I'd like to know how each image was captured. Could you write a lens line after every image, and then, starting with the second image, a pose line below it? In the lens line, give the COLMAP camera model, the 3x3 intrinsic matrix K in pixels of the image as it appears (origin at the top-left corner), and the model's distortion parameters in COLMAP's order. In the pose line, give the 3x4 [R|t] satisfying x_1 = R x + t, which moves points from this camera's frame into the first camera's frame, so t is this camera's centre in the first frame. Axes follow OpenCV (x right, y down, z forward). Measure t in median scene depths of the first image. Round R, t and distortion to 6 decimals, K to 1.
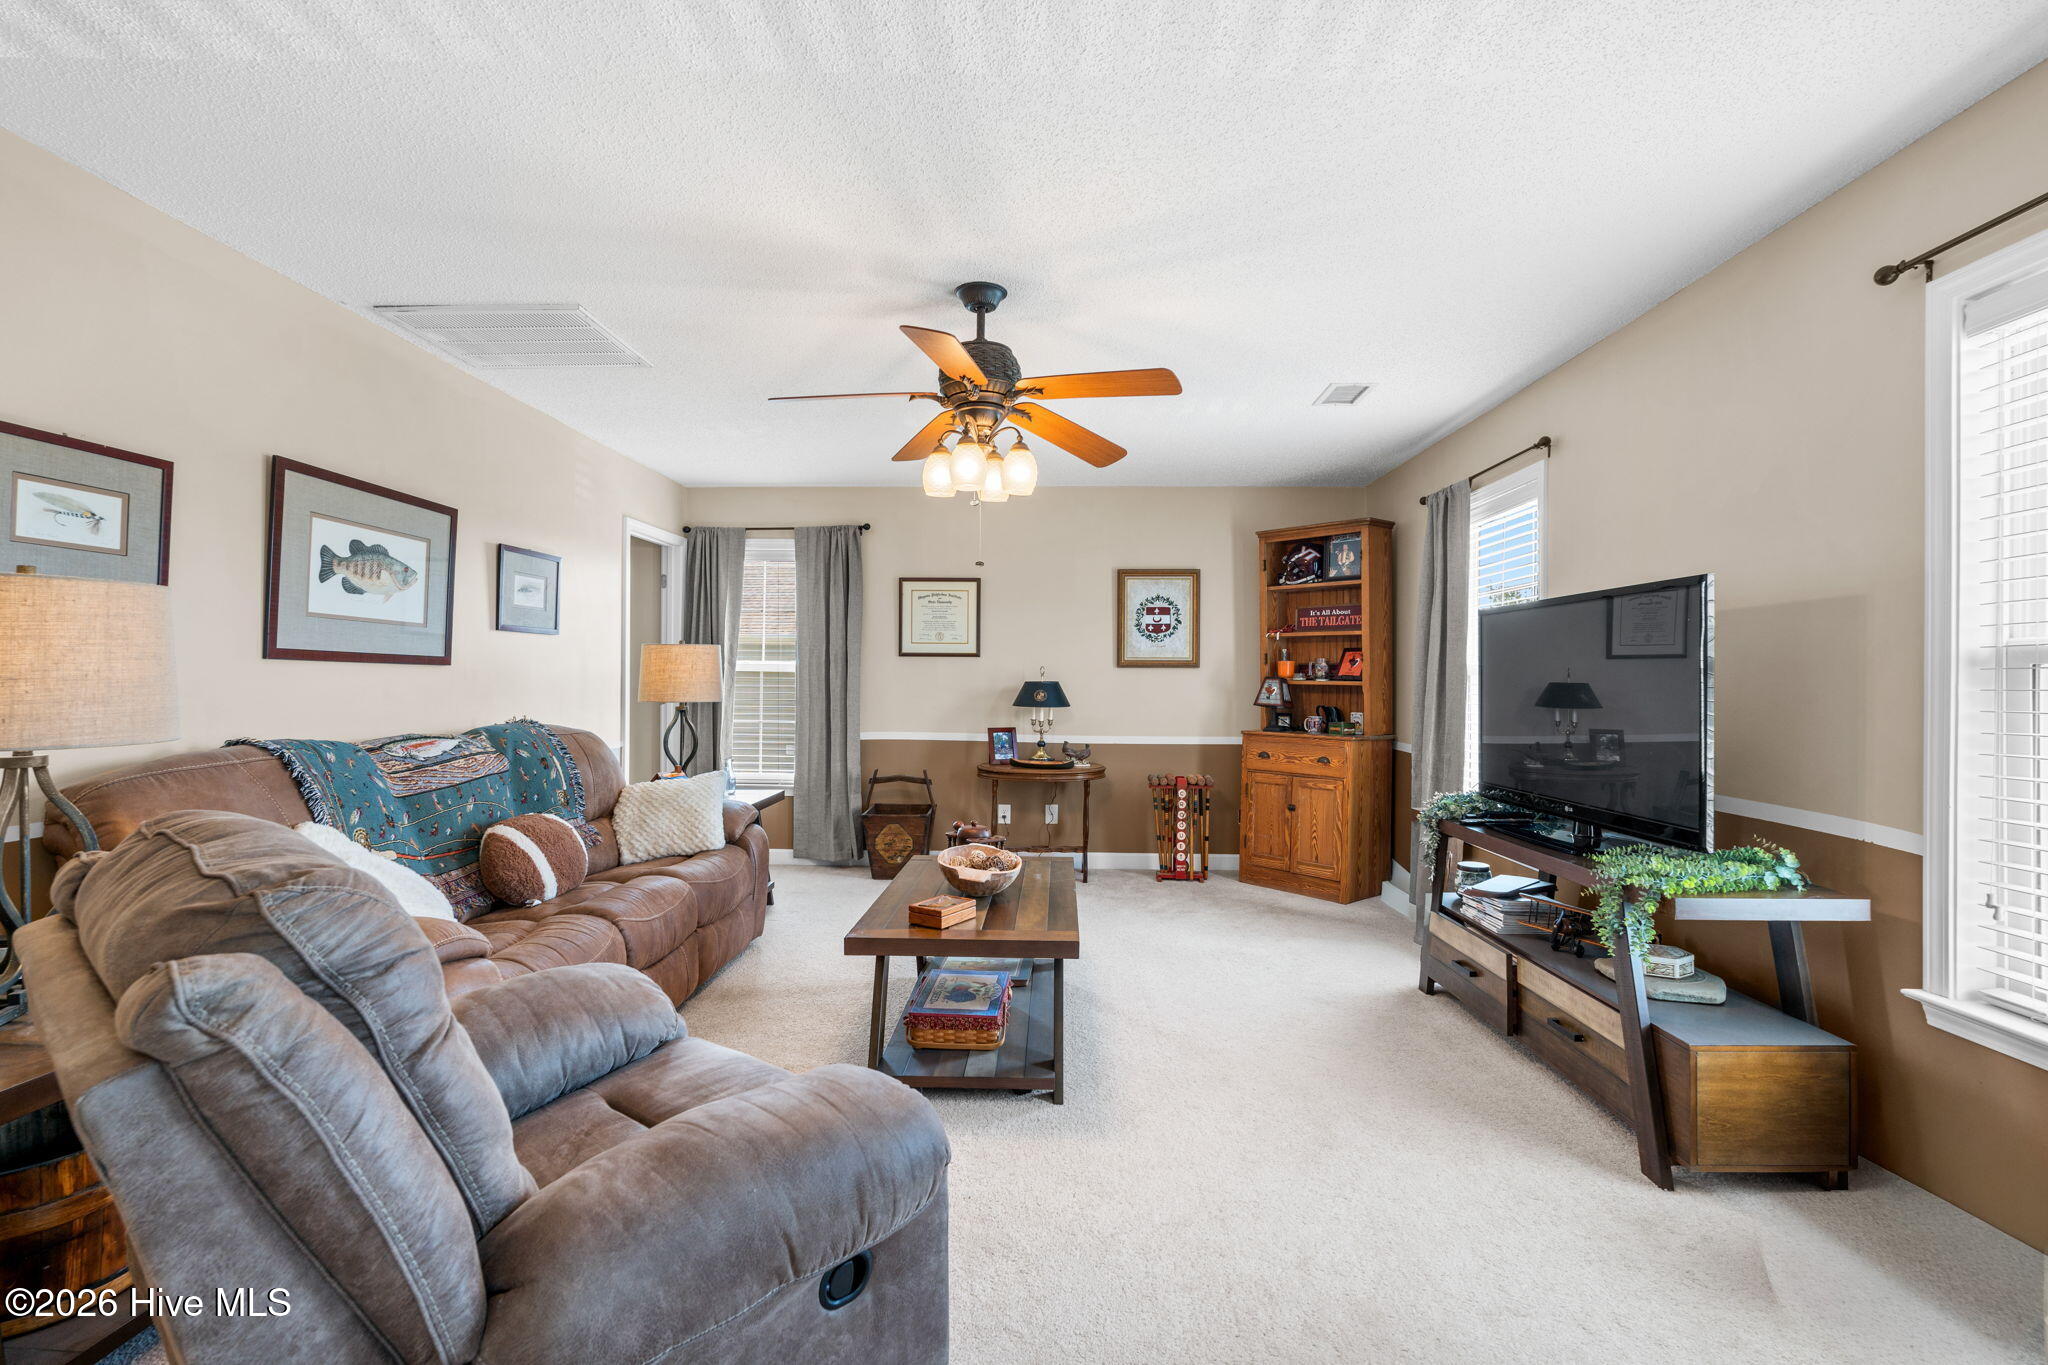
lens RADIAL K [[919.0, 0, 1032.6], [0, 919.0, 685.9], [0, 0, 1]] dist [-0.004013, -0.000141]
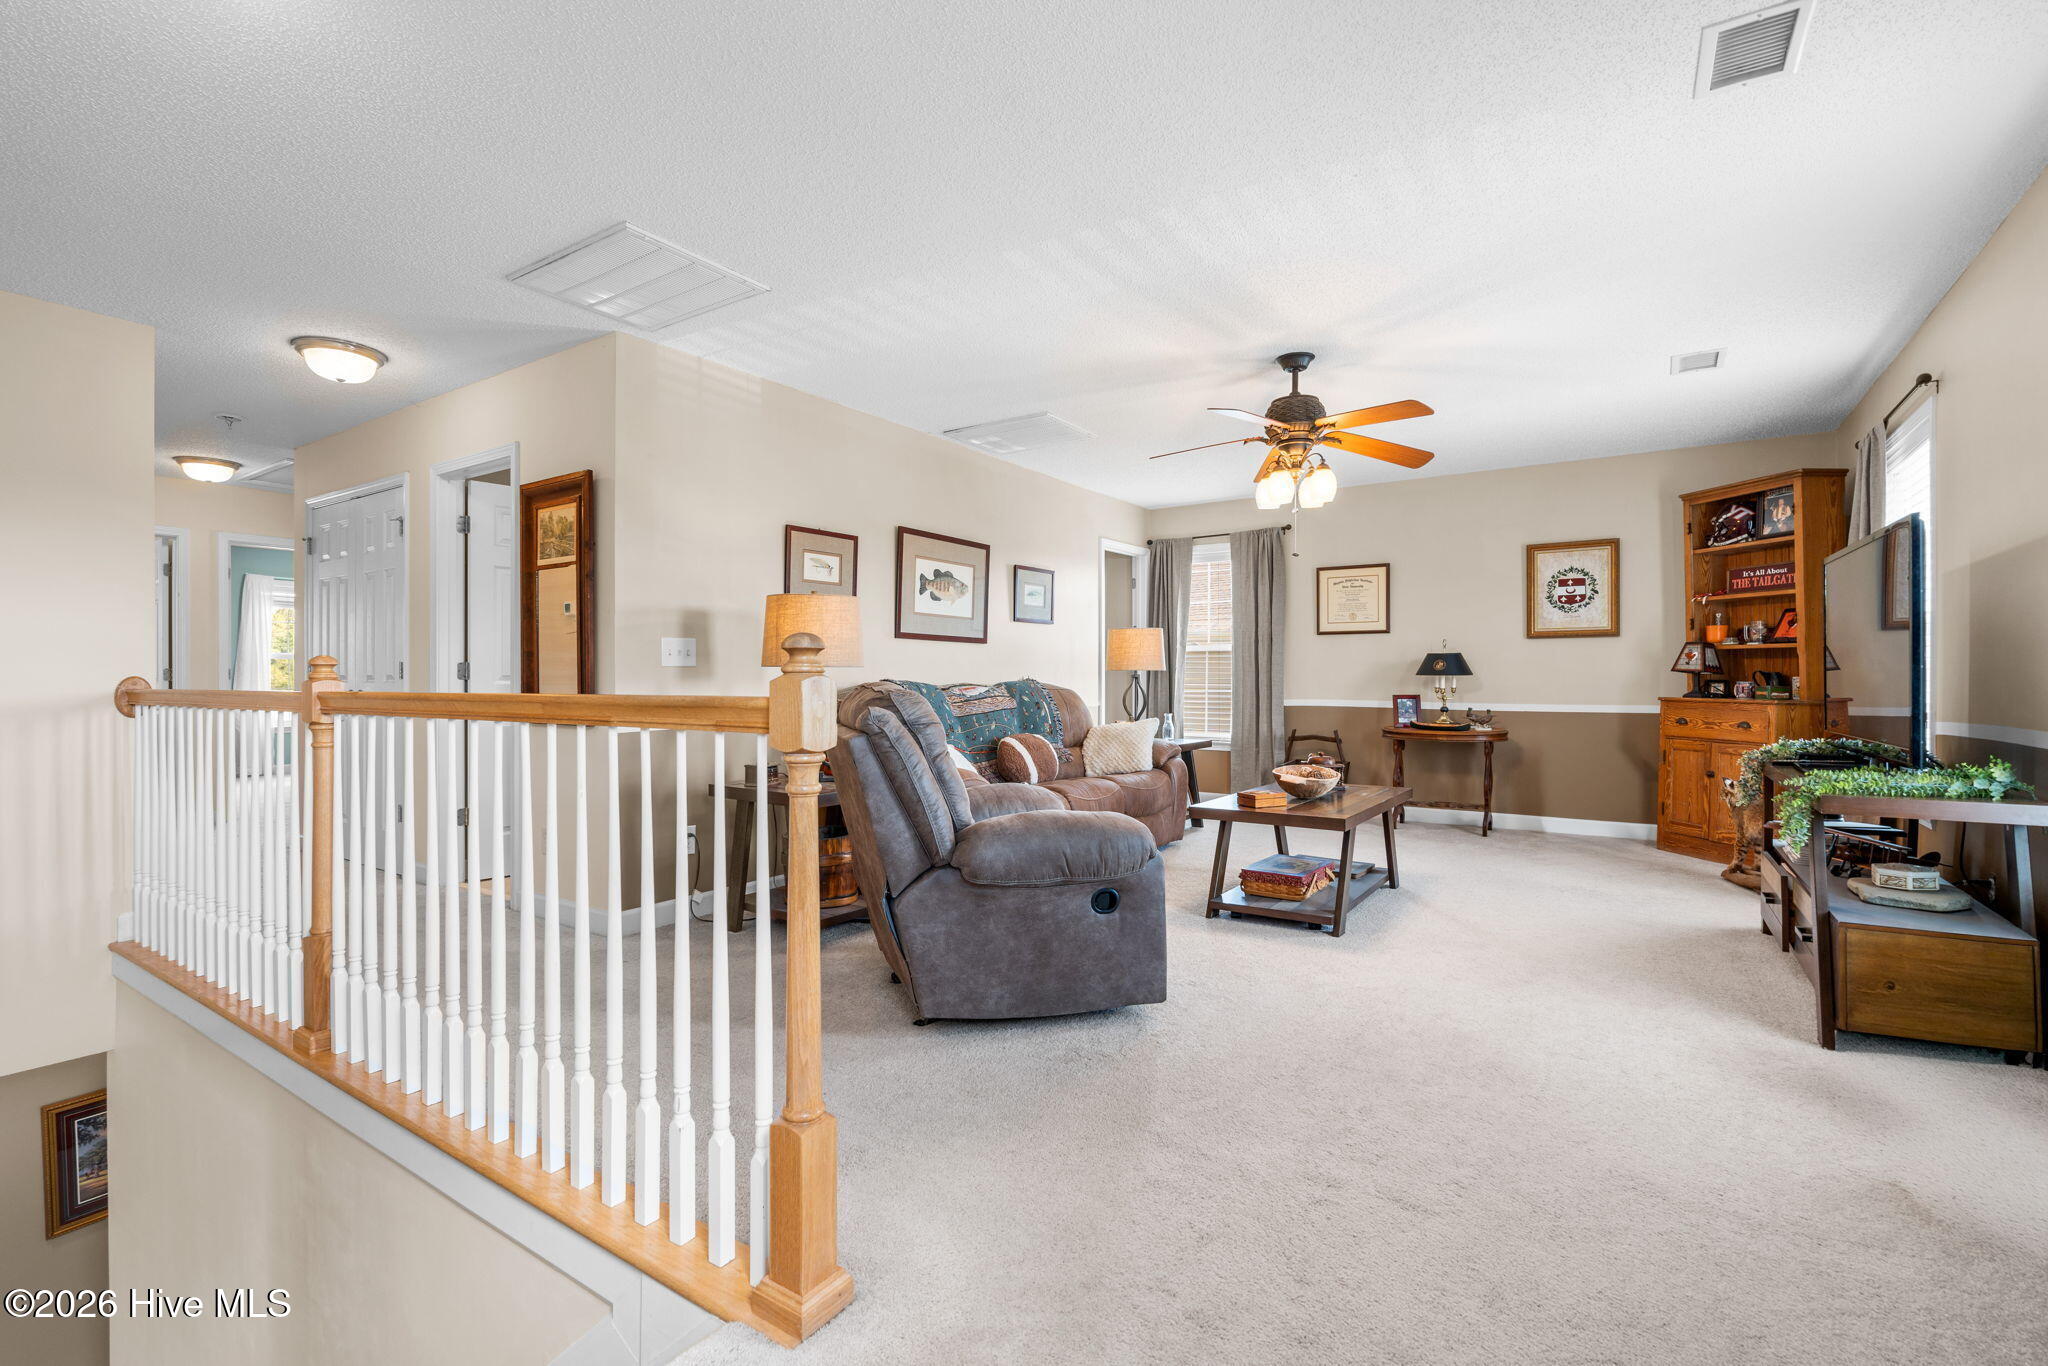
lens RADIAL K [[919.0, 0, 1032.6], [0, 919.0, 686.4], [0, 0, 1]] dist [-0.004013, -0.000141]
pose [[0.850248, -0.004156, -0.526366, 0.236367], [0.005454, 0.999985, 0.000915, 0.044056], [0.526354, -0.003648, 0.850258, -0.273423]]
